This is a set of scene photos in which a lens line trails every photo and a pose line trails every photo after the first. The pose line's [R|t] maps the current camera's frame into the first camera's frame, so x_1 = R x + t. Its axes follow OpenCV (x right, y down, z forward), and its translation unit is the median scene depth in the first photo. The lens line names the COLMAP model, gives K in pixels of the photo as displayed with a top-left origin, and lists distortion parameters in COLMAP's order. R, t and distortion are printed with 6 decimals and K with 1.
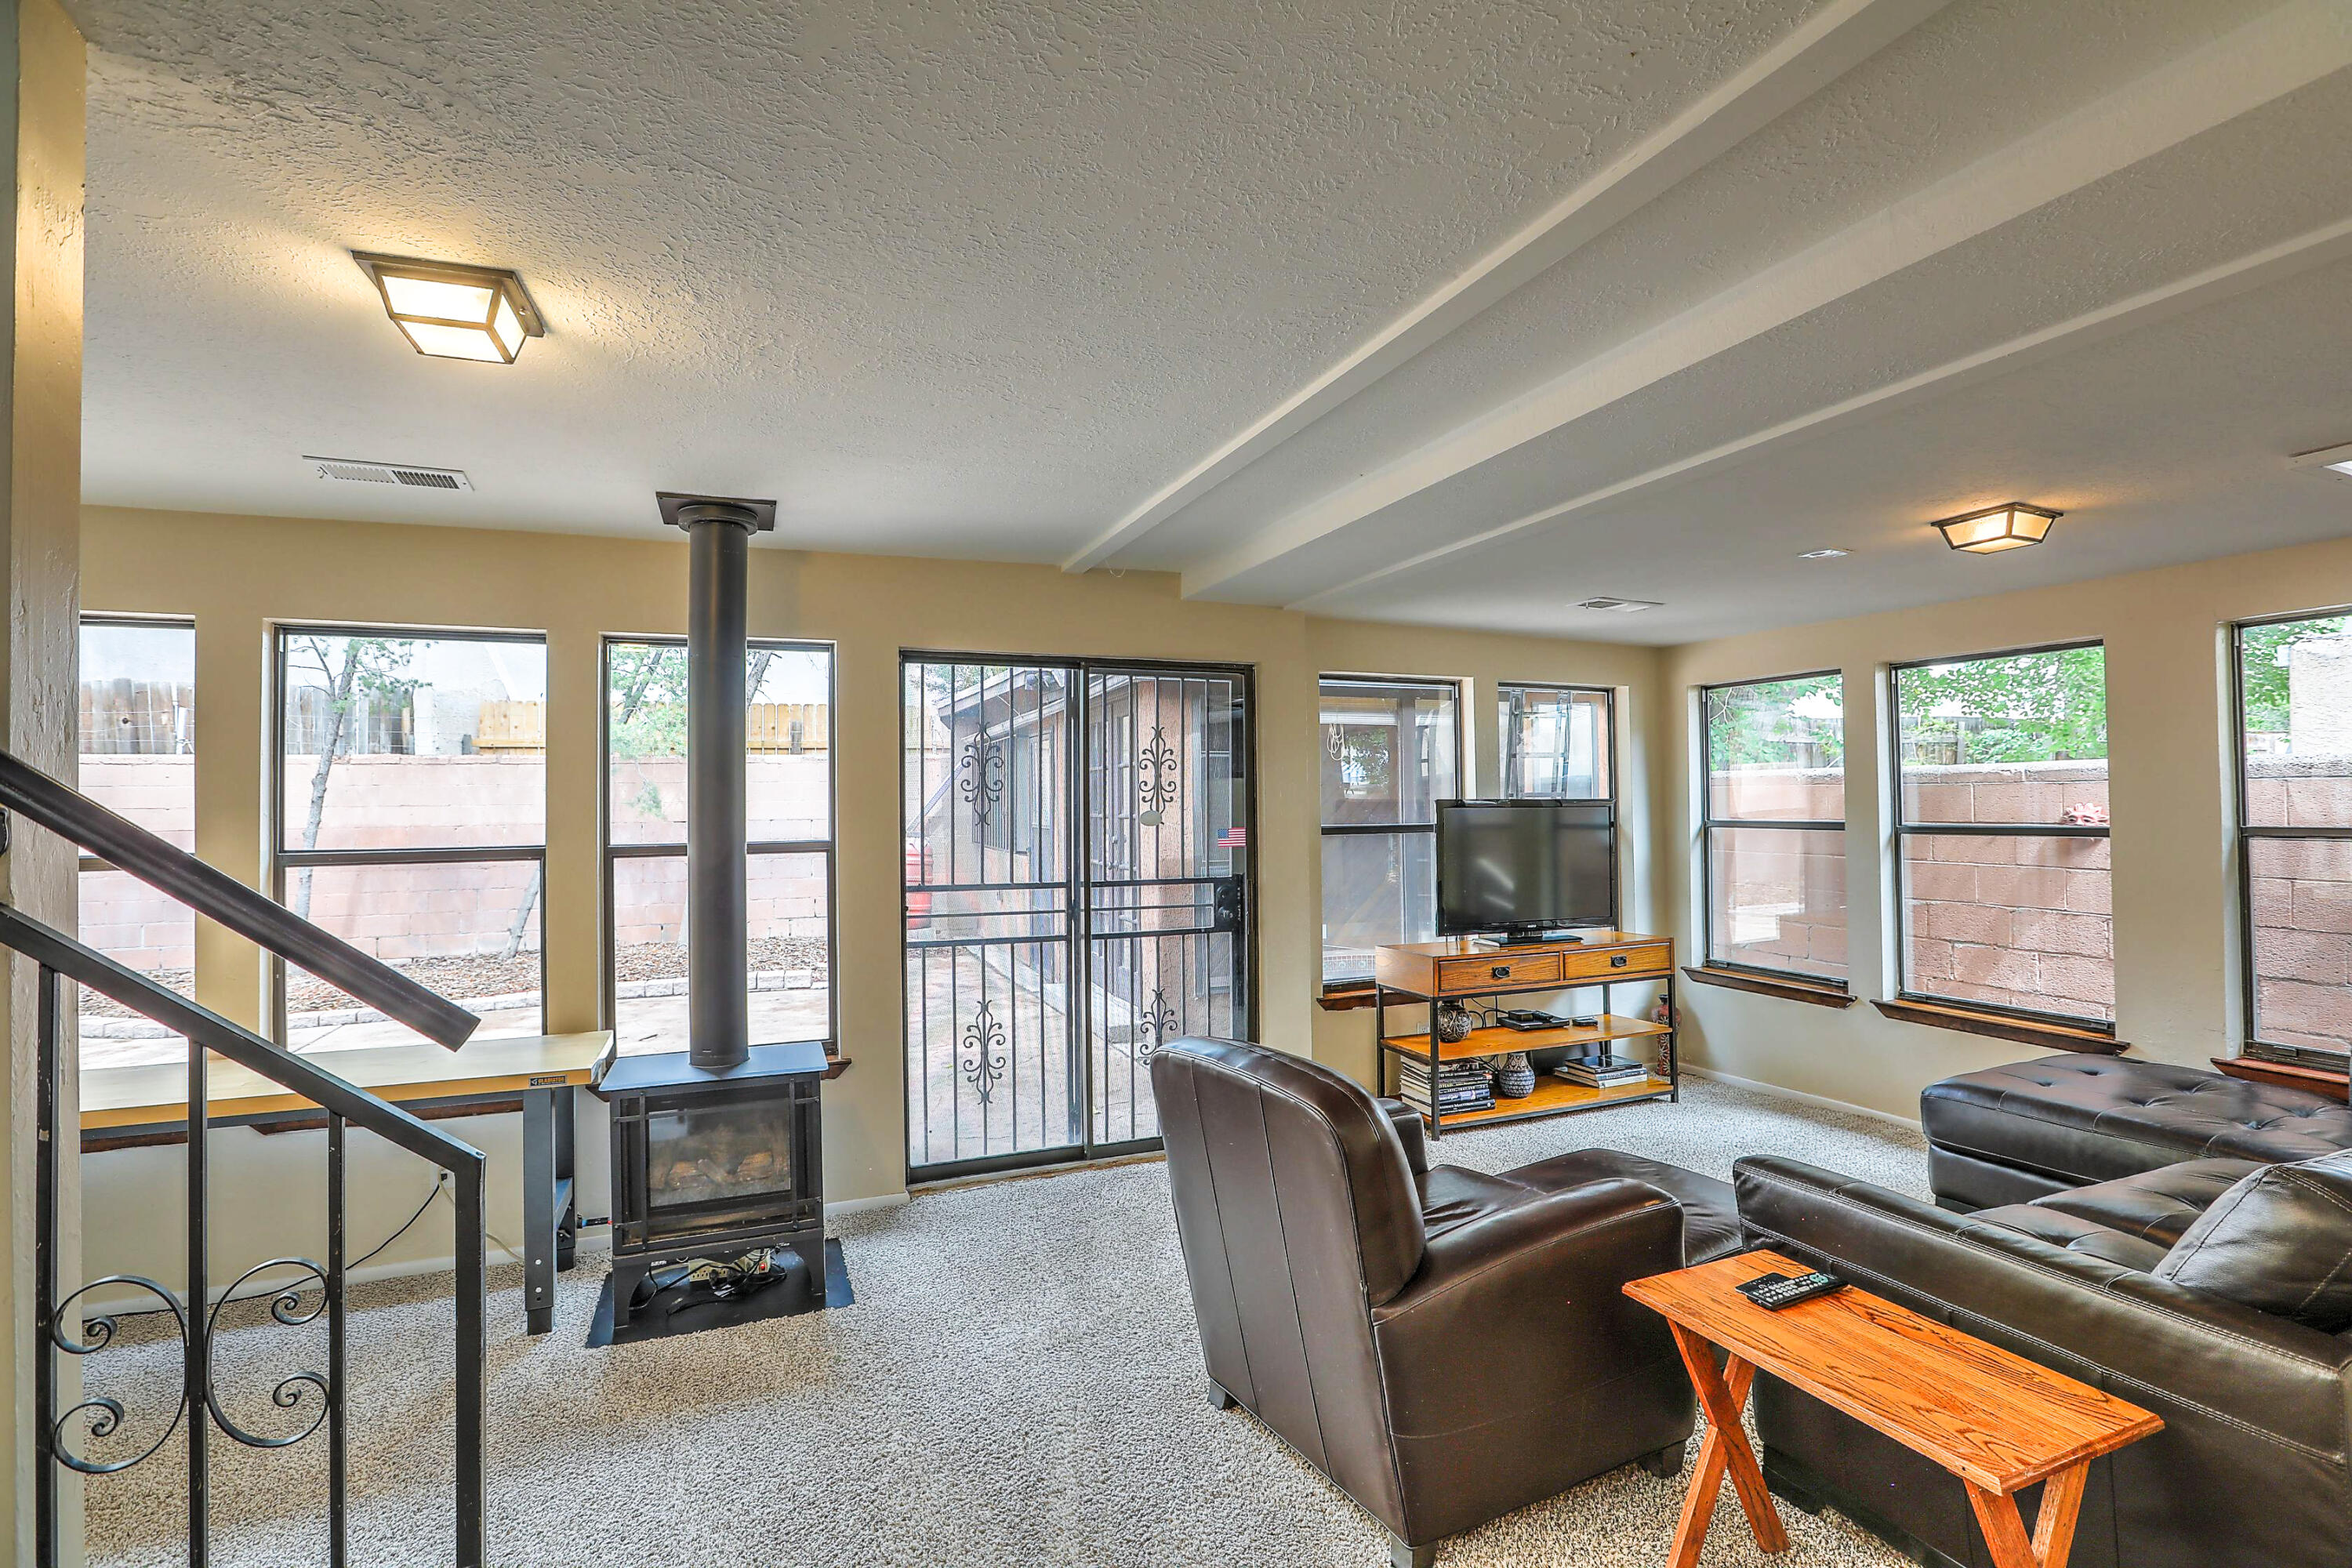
lens RADIAL K [[1066.3, 0, 1175.4], [0, 1066.3, 791.7], [0, 0, 1]] dist [-0.043712, 0.012349]
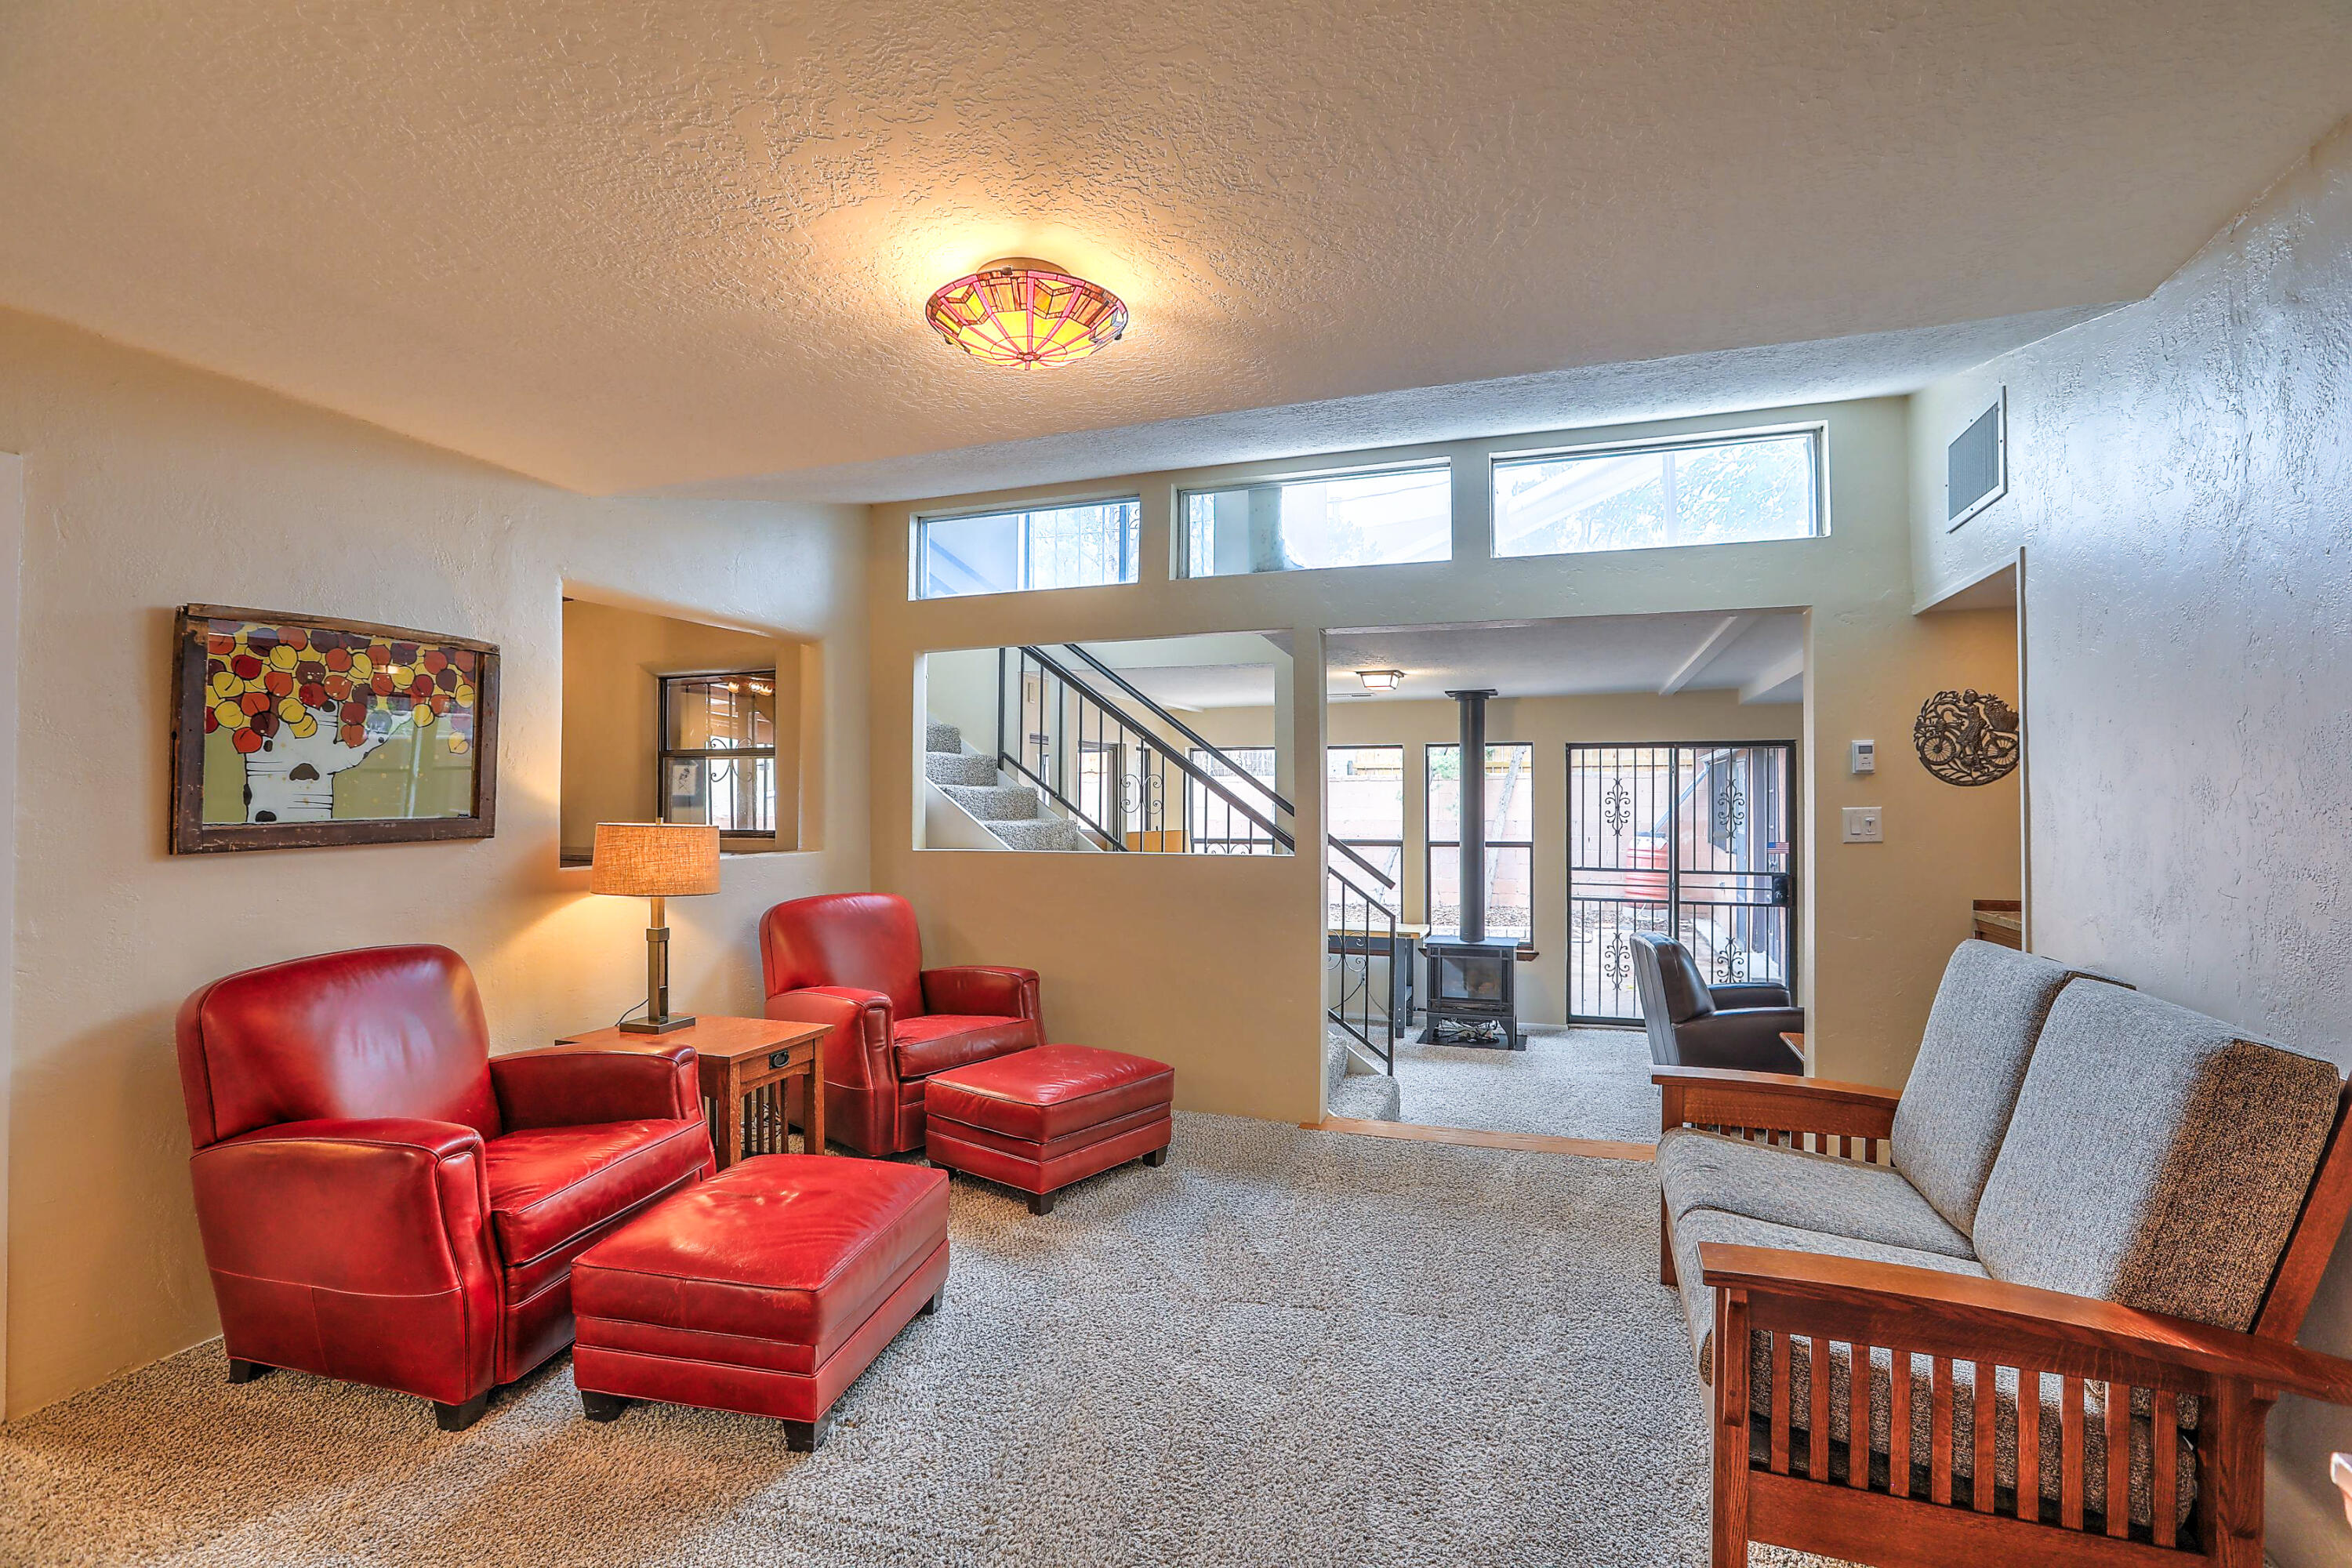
lens RADIAL K [[1066.3, 0, 1176.8], [0, 1066.3, 786.0], [0, 0, 1]] dist [-0.043712, 0.012349]
pose [[0.741254, -0.001373, -0.671224, 0.506835], [0.001352, 0.999999, -0.000552, -0.057260], [0.671224, -0.000499, 0.741255, -0.896390]]
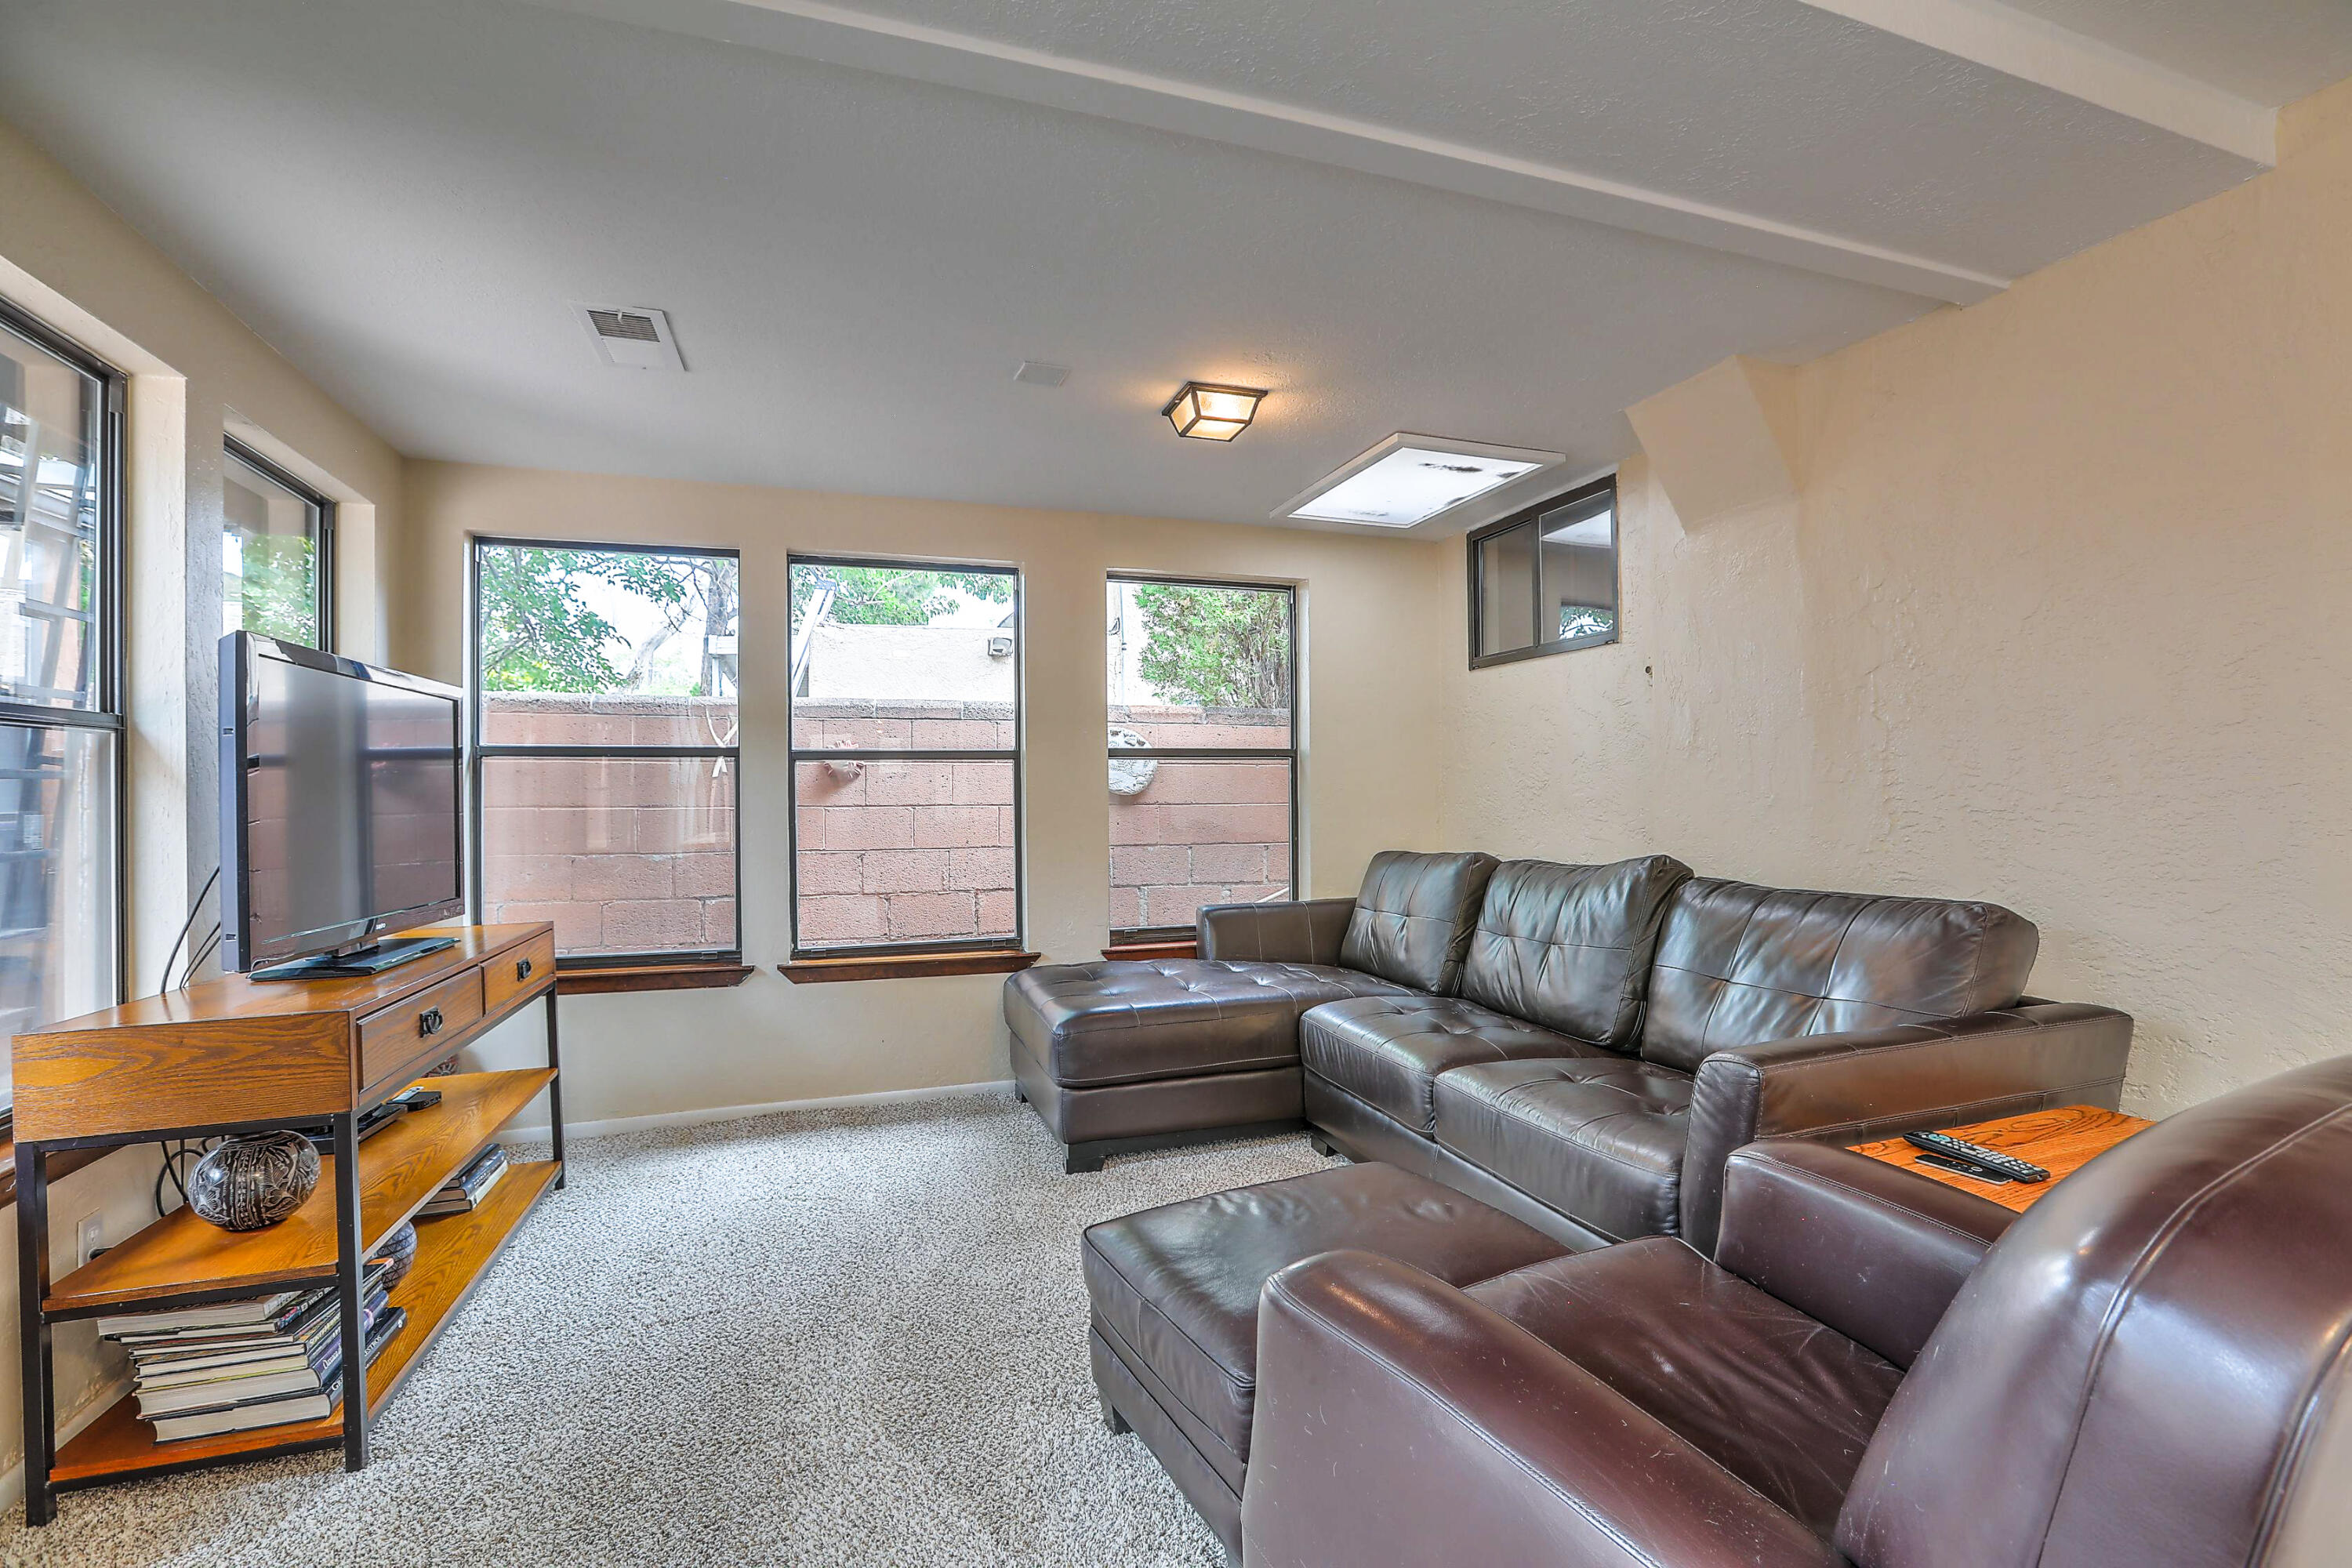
lens RADIAL K [[1066.3, 0, 1178.3], [0, 1066.3, 788.5], [0, 0, 1]] dist [-0.043712, 0.012349]
pose [[0.067987, 0.018825, 0.997509, -0.197462], [-0.000397, 0.999822, -0.018842, 0.131146], [-0.997686, 0.000885, 0.067982, 1.058223]]
